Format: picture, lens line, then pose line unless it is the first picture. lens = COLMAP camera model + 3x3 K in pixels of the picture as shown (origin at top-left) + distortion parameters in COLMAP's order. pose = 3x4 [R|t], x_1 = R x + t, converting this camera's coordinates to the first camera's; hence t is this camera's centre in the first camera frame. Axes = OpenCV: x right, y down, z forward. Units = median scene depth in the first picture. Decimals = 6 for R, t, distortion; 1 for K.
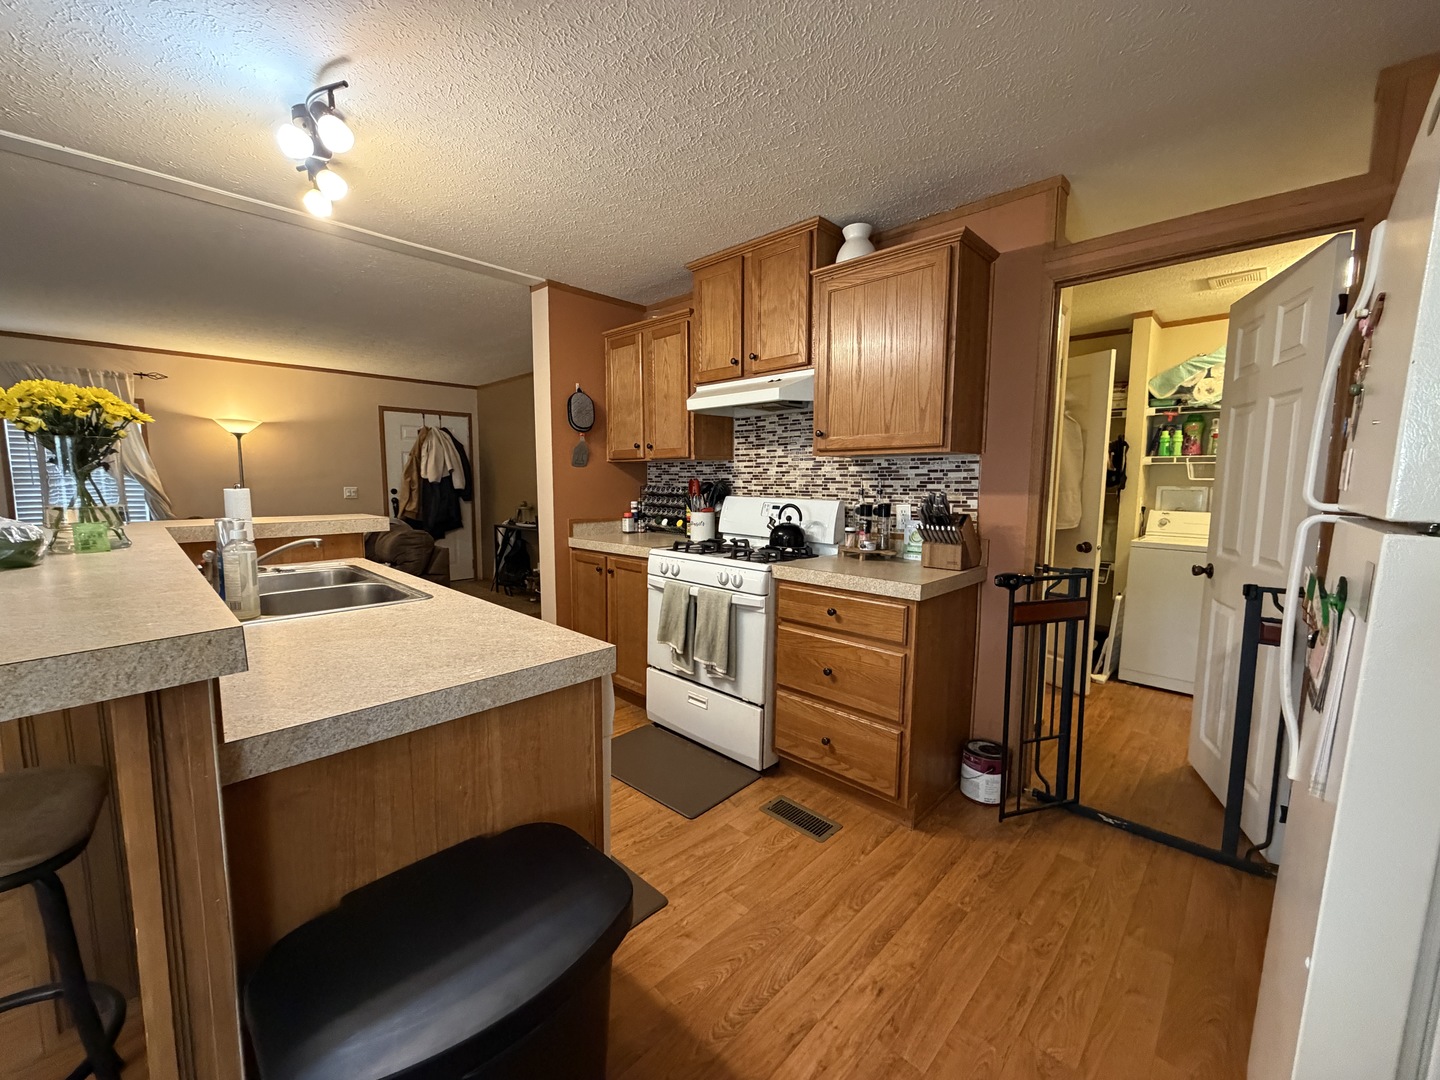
lens RADIAL K [[573.0, 0, 716.8], [0, 573.0, 539.2], [0, 0, 1]] dist [0.001522, -0.000849]
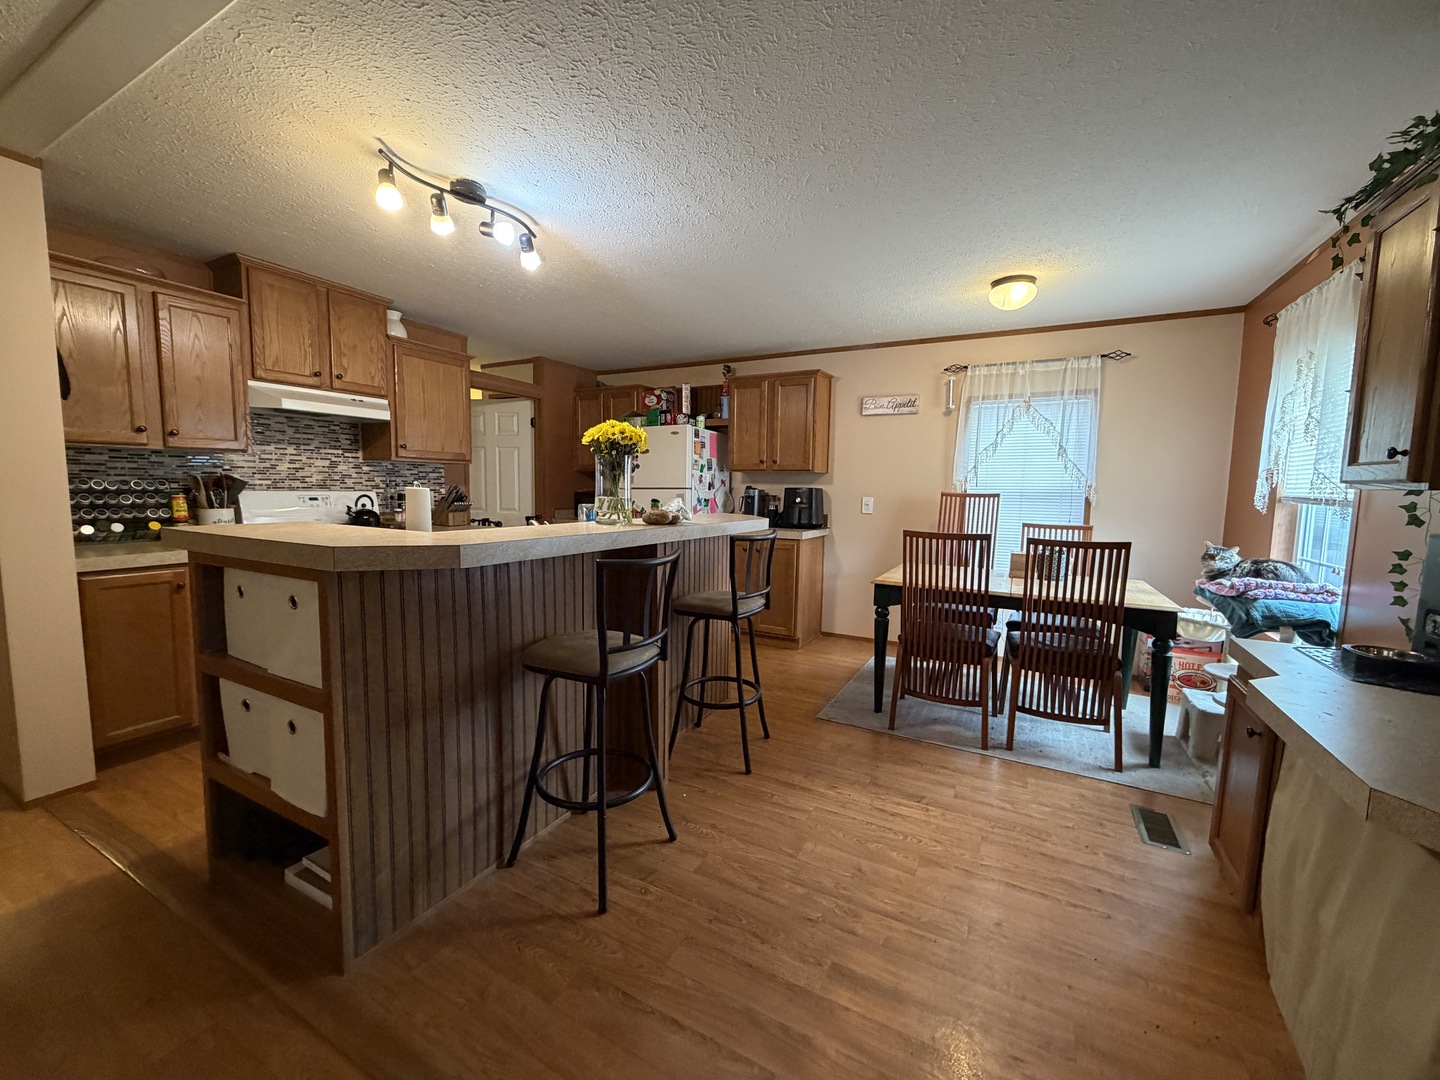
lens RADIAL K [[573.0, 0, 716.8], [0, 573.0, 539.2], [0, 0, 1]] dist [0.001522, -0.000849]
pose [[-0.276875, -0.099559, 0.955734, -1.293036], [0.080661, 0.988700, 0.126361, -0.057735], [-0.957515, 0.112076, -0.265716, 0.550830]]
